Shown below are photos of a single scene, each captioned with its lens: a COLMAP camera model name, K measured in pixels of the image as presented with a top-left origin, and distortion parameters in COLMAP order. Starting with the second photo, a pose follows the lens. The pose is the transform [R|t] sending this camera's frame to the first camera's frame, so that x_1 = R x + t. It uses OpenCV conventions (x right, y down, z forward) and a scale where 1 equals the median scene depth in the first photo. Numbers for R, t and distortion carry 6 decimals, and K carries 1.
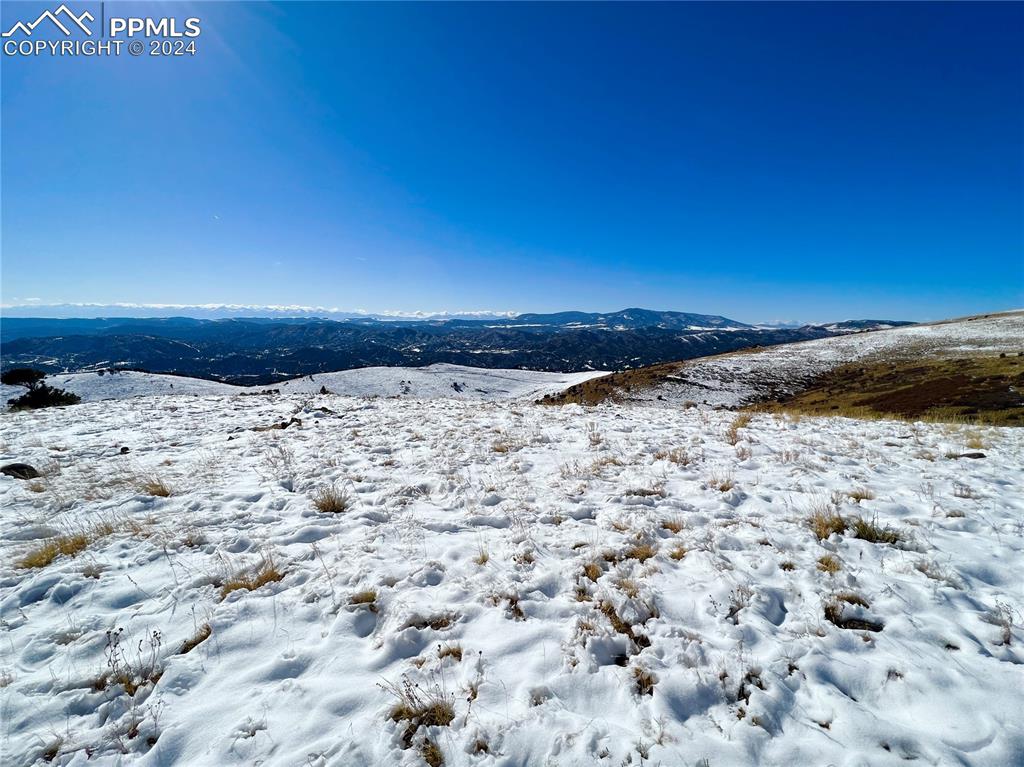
lens RADIAL K [[427.8, 0, 510.6], [0, 427.8, 381.1], [0, 0, 1]] dist [-0.002256, 0.000558]
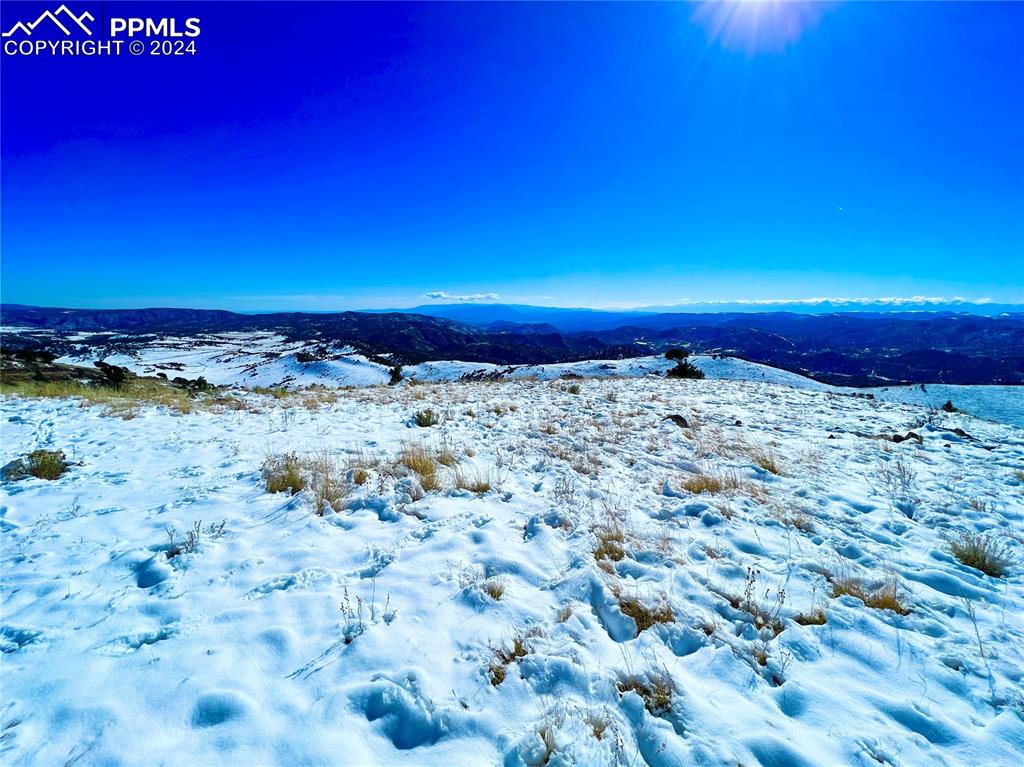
lens RADIAL K [[427.8, 0, 510.6], [0, 427.8, 381.1], [0, 0, 1]] dist [-0.002256, 0.000558]
pose [[0.350422, 0.144486, -0.925380, -0.062794], [-0.133094, 0.985684, 0.103502, 0.011435], [0.927087, 0.086893, 0.364636, -0.065595]]
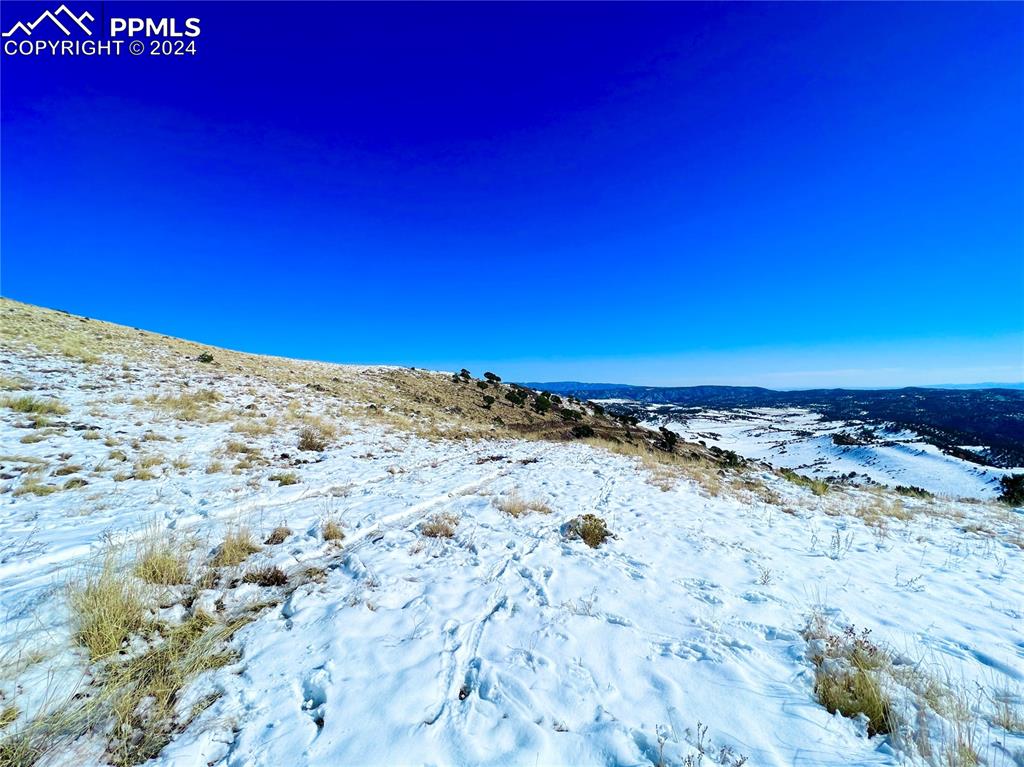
lens RADIAL K [[427.8, 0, 510.6], [0, 427.8, 381.1], [0, 0, 1]] dist [-0.002256, 0.000558]
pose [[-0.683208, -0.016579, -0.730036, -0.440634], [-0.102838, 0.991963, 0.073714, 0.025840], [0.722946, 0.125438, -0.679422, -0.166269]]
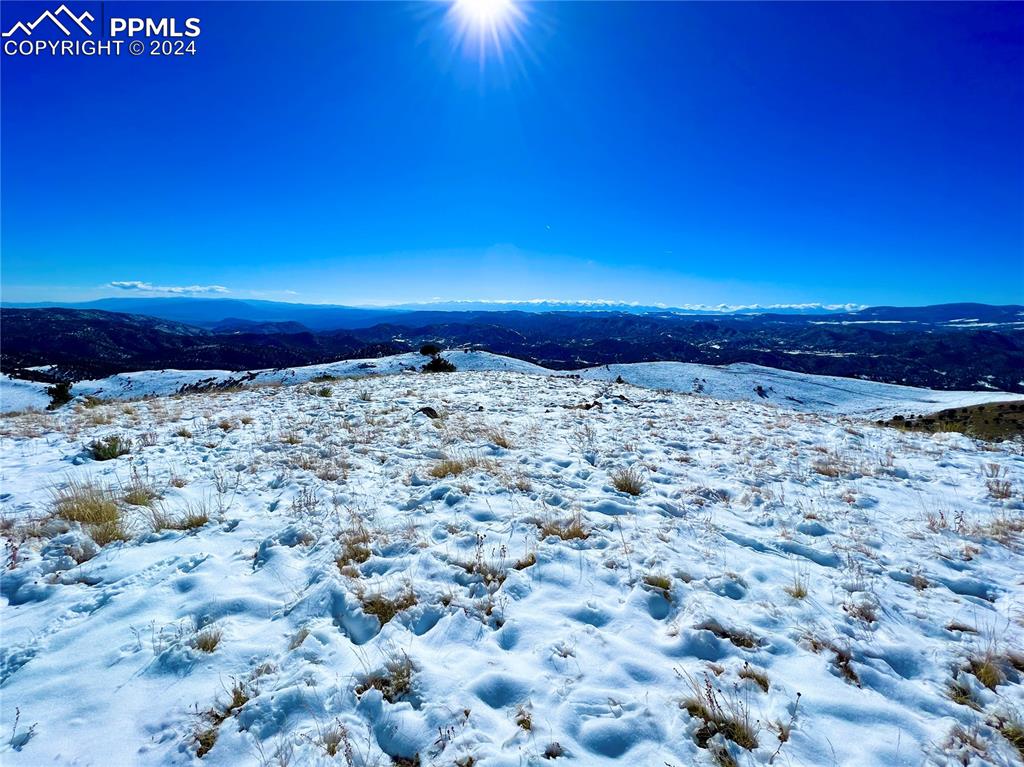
lens RADIAL K [[427.8, 0, 510.6], [0, 427.8, 381.1], [0, 0, 1]] dist [-0.002256, 0.000558]
pose [[0.787686, 0.101747, -0.607617, -0.031748], [-0.092992, 0.994604, 0.045998, 0.008139], [0.609019, 0.020271, 0.792897, -0.025264]]
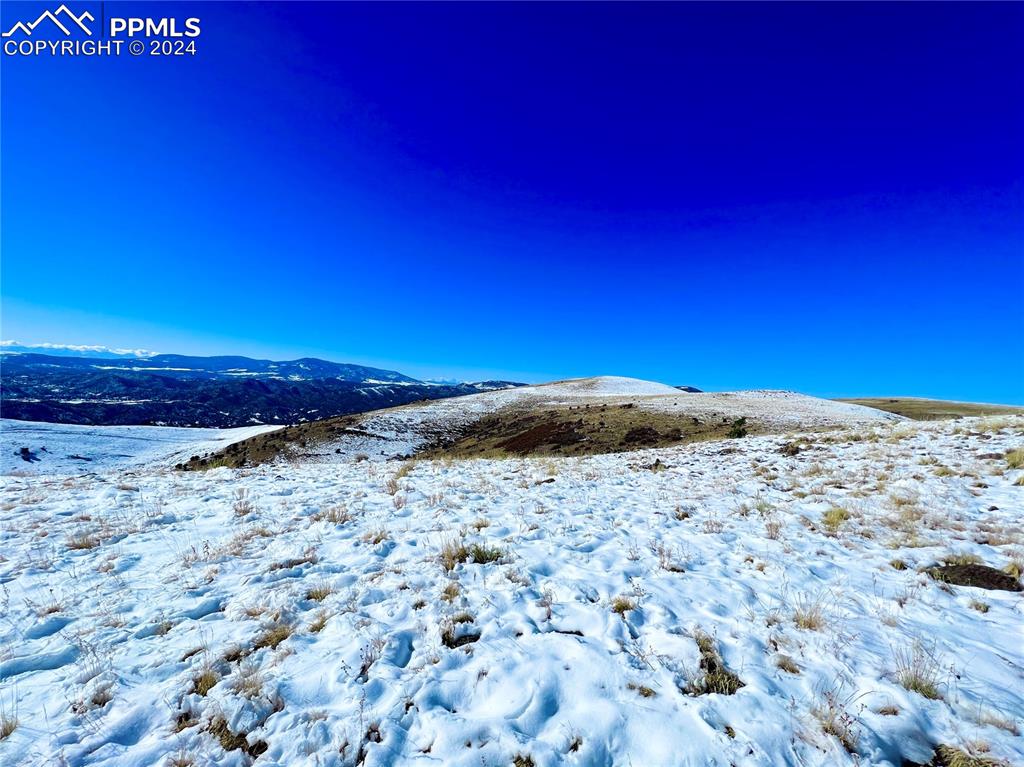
lens RADIAL K [[427.8, 0, 510.6], [0, 427.8, 381.1], [0, 0, 1]] dist [-0.002256, 0.000558]
pose [[0.755220, 0.043117, 0.654052, 0.051811], [0.036430, 0.993531, -0.107562, -0.012049], [-0.654459, 0.105060, 0.748763, -0.035689]]
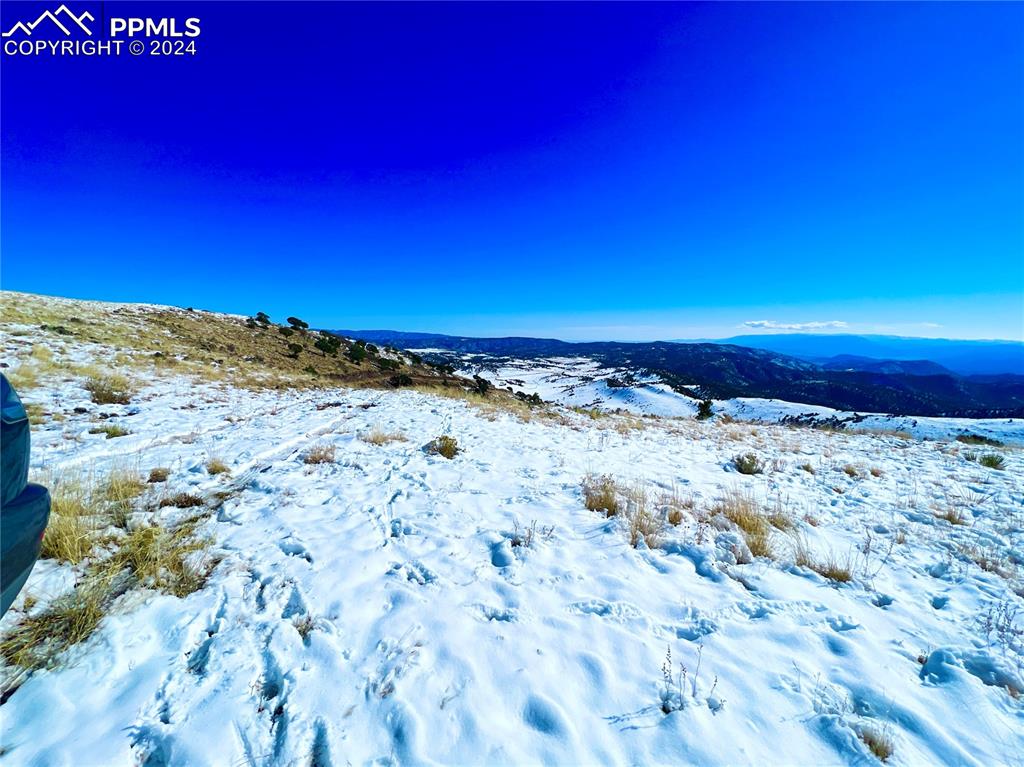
lens RADIAL K [[427.8, 0, 510.6], [0, 427.8, 381.1], [0, 0, 1]] dist [-0.002256, 0.000558]
pose [[-0.324638, 0.081500, -0.942321, -0.110781], [-0.149047, 0.979425, 0.136057, 0.020195], [0.934021, 0.184619, -0.305811, -0.113822]]
